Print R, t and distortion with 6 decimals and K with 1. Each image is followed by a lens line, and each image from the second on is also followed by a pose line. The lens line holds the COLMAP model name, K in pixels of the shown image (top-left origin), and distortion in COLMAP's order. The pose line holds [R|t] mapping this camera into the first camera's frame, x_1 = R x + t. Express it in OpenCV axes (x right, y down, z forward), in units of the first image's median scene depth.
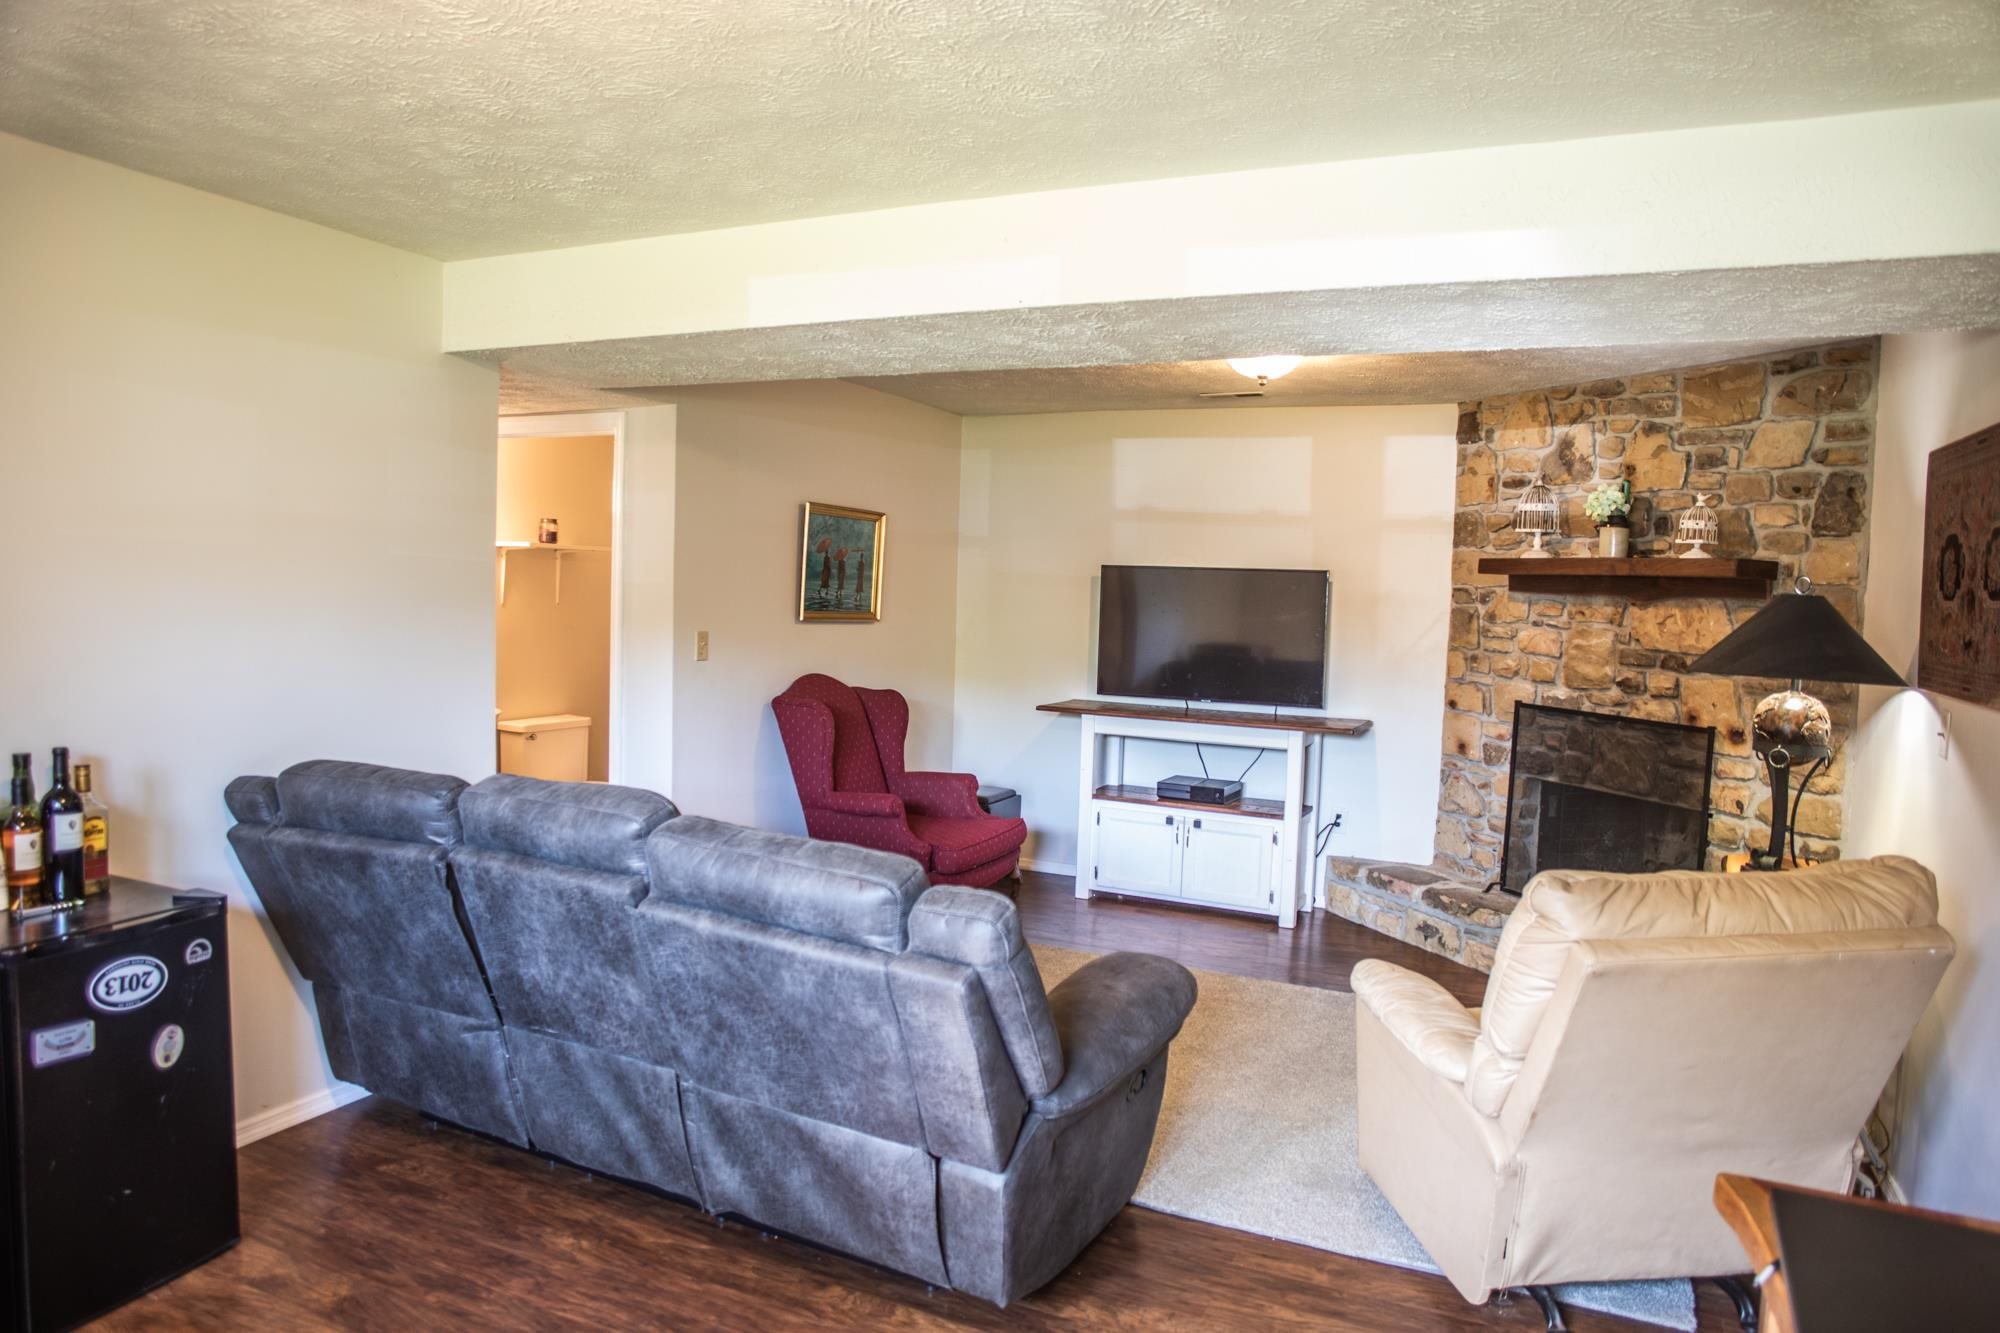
lens RADIAL K [[1275.9, 0, 987.8], [0, 1275.9, 656.5], [0, 0, 1]] dist [-0.090665, 0.036111]
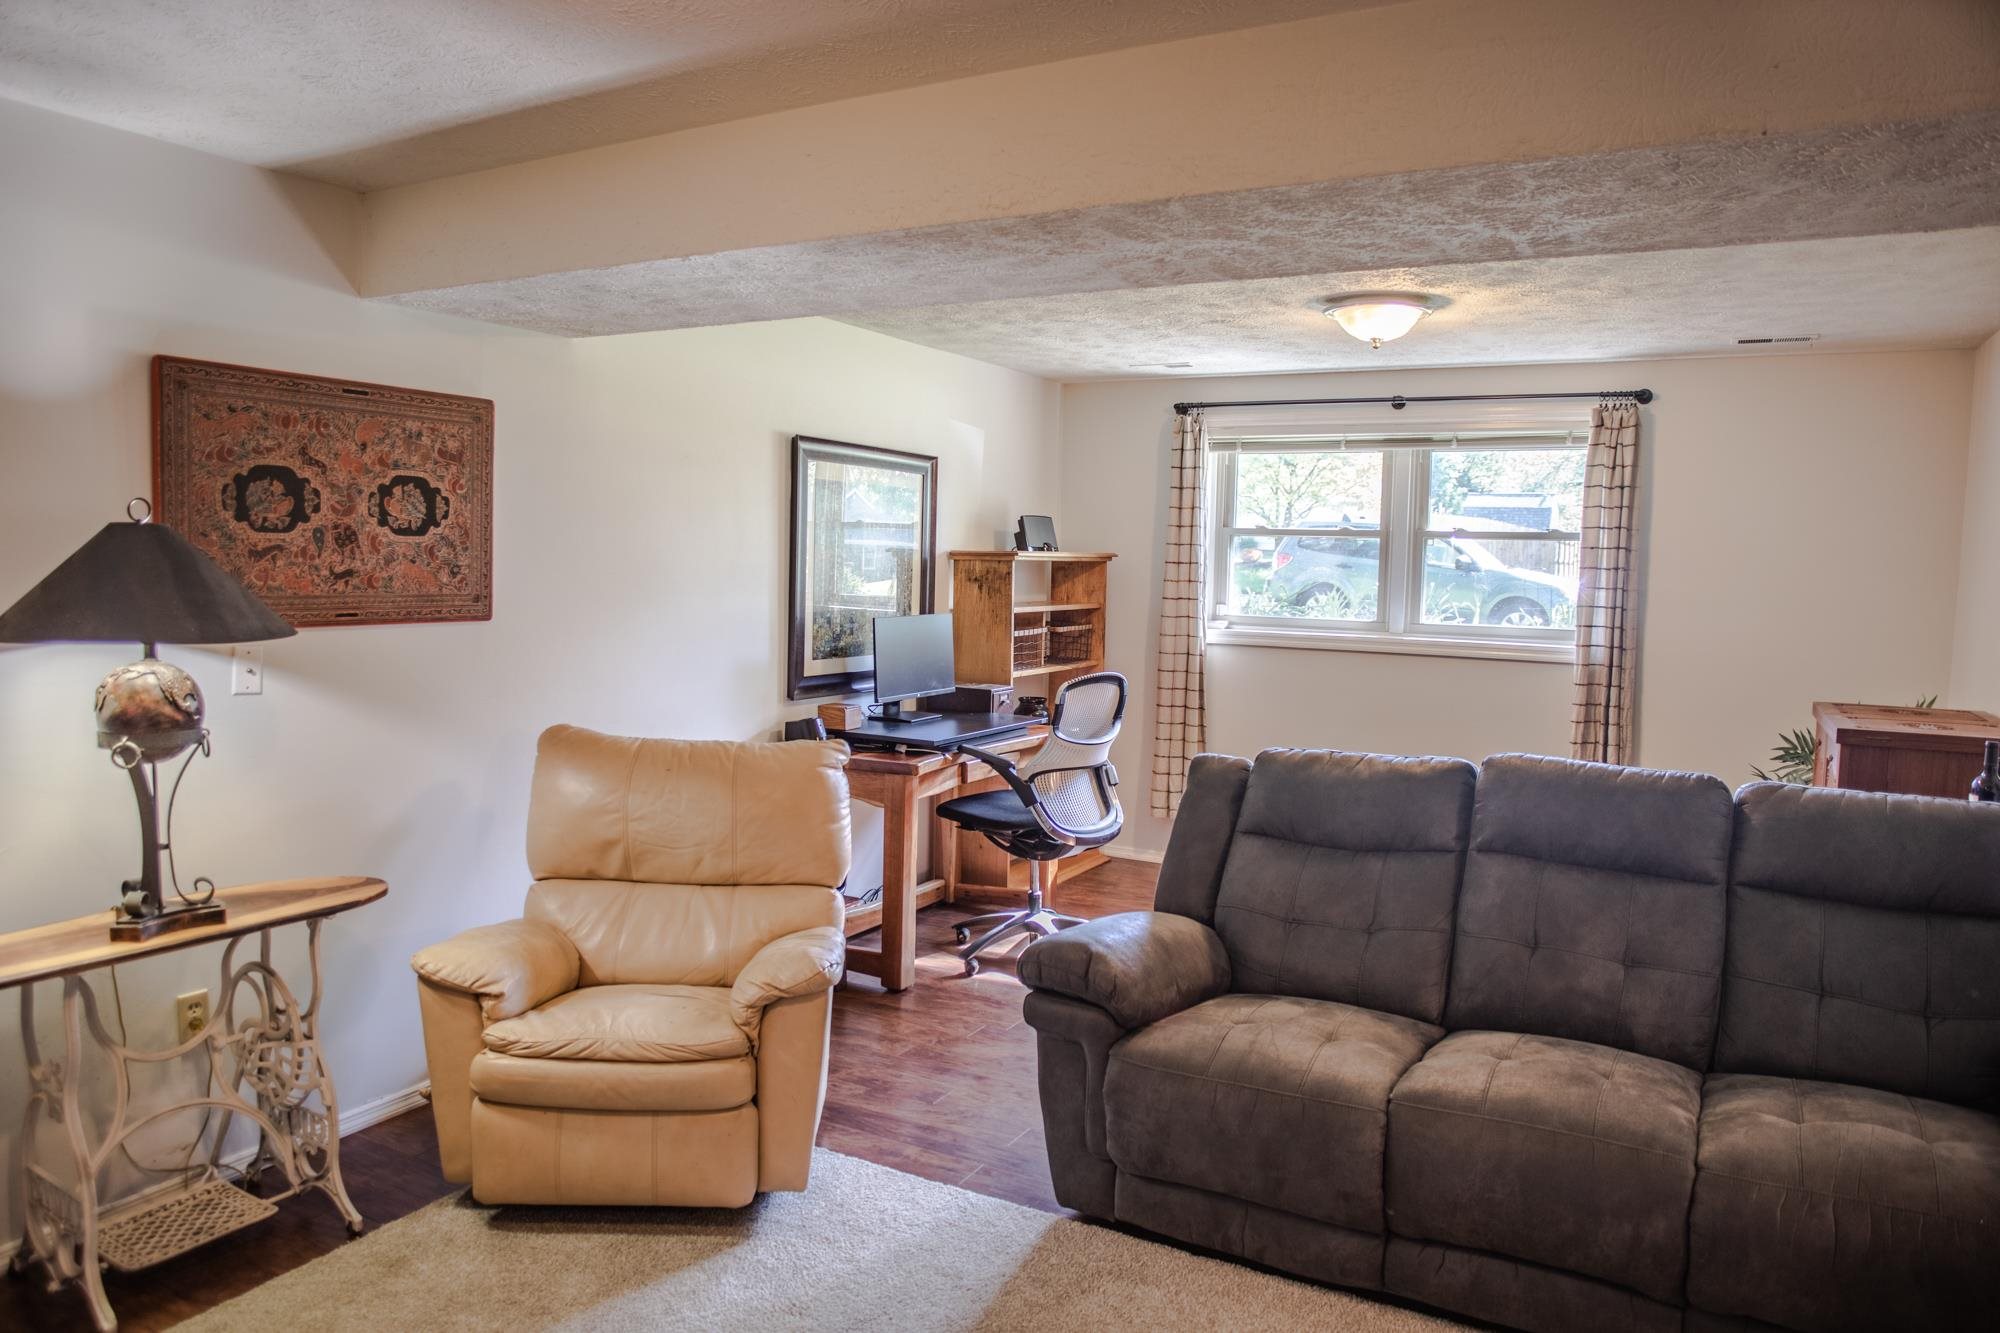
lens RADIAL K [[1275.9, 0, 1001.8], [0, 1275.9, 667.8], [0, 0, 1]] dist [-0.090665, 0.036111]
pose [[-0.996163, -0.069324, 0.053410, 0.085562], [-0.060528, 0.986582, 0.151634, -0.076773], [-0.063205, 0.147819, -0.986993, 1.204969]]
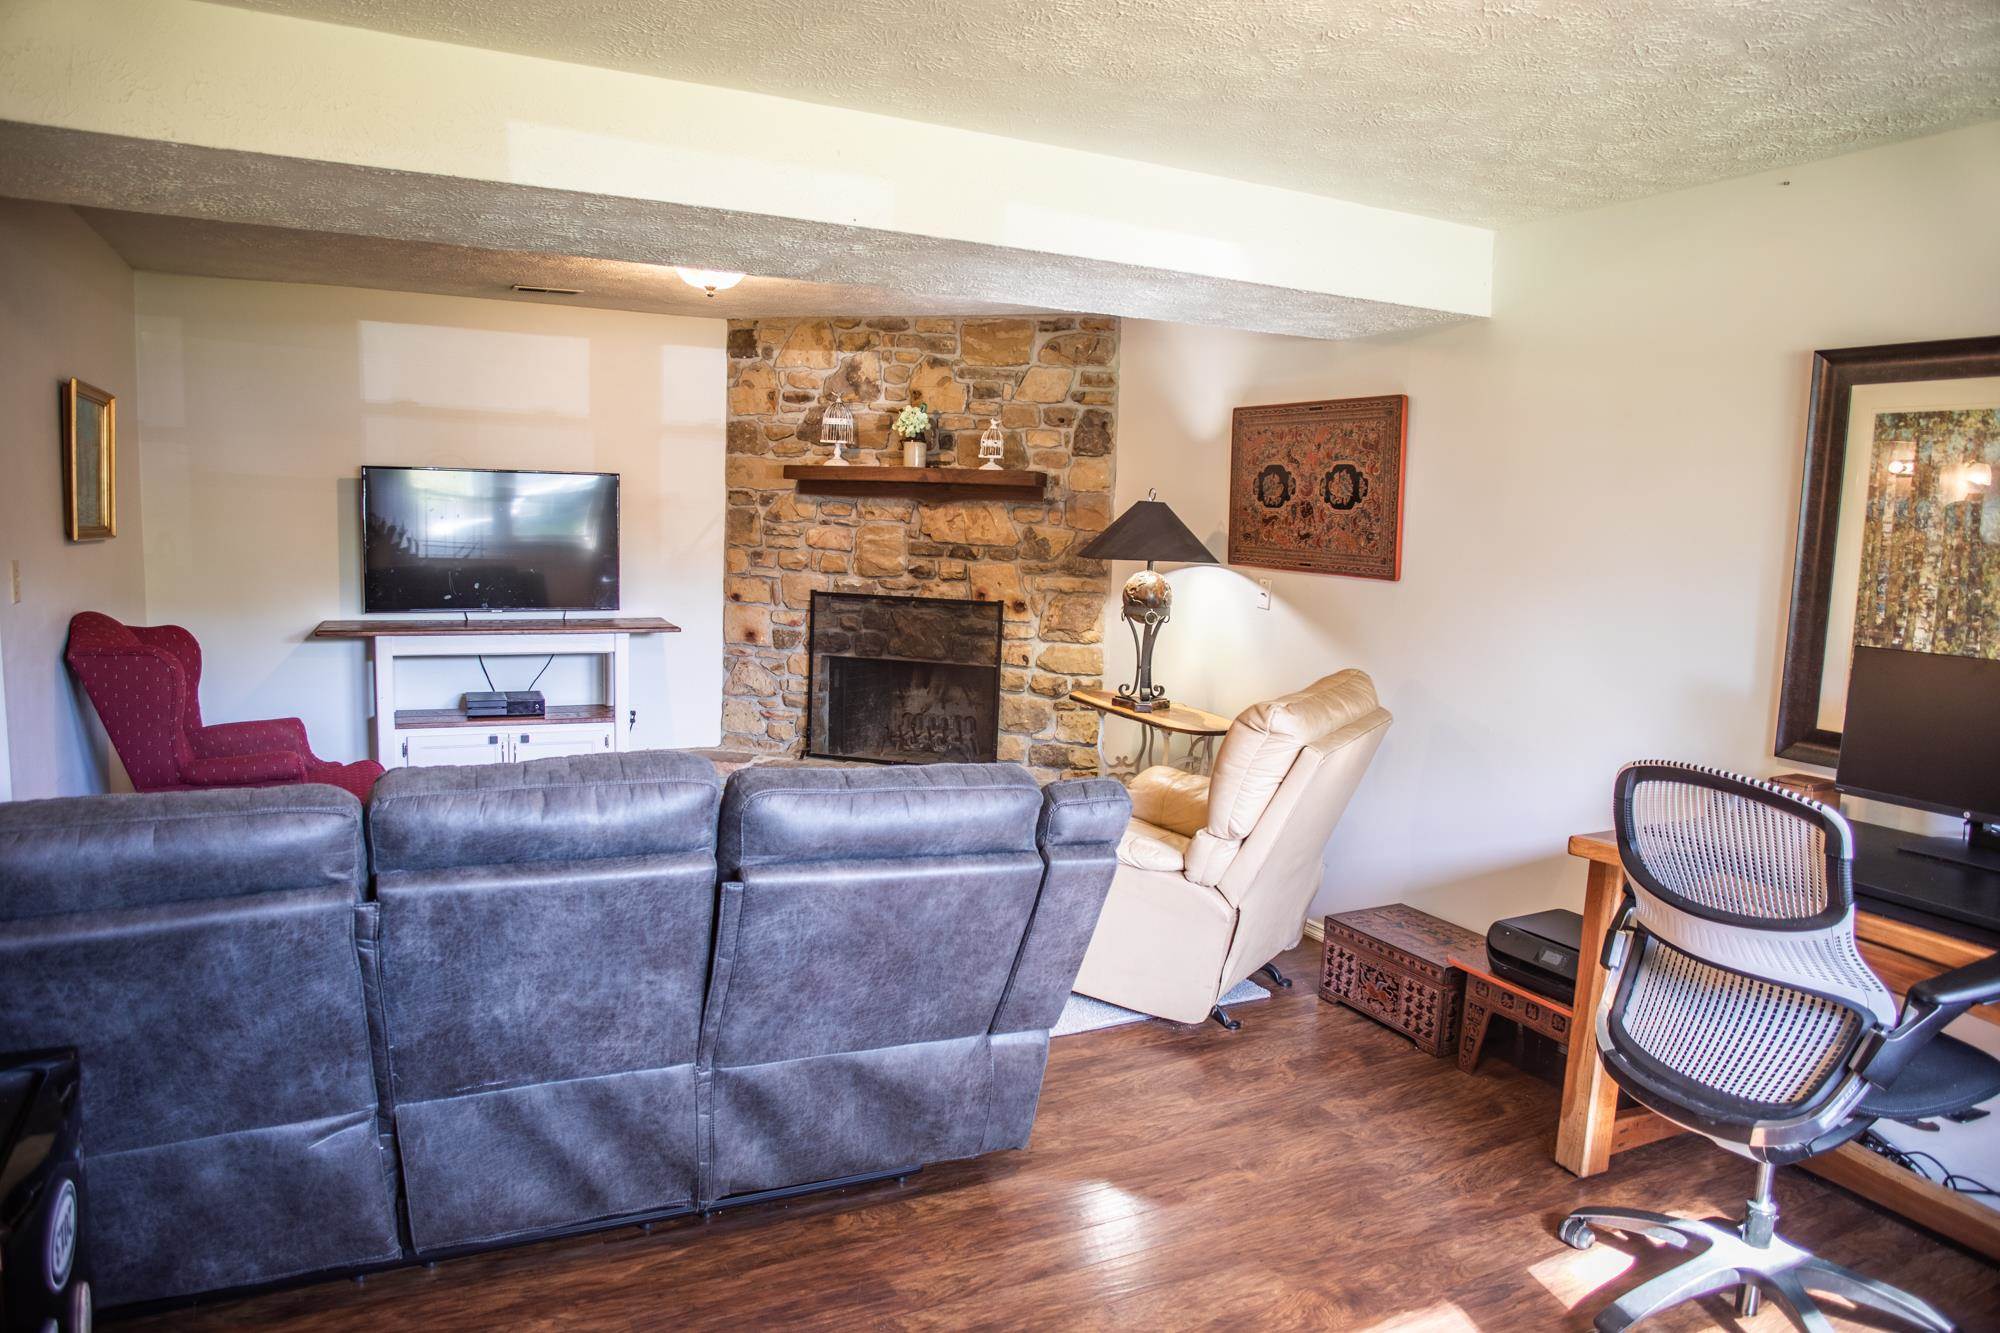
lens RADIAL K [[1275.9, 0, 981.6], [0, 1275.9, 653.4], [0, 0, 1]] dist [-0.090665, 0.036111]
pose [[0.621950, -0.097996, 0.776901, -0.437720], [0.031583, 0.994470, 0.100156, -0.021143], [-0.782420, -0.037755, 0.621605, 0.172004]]
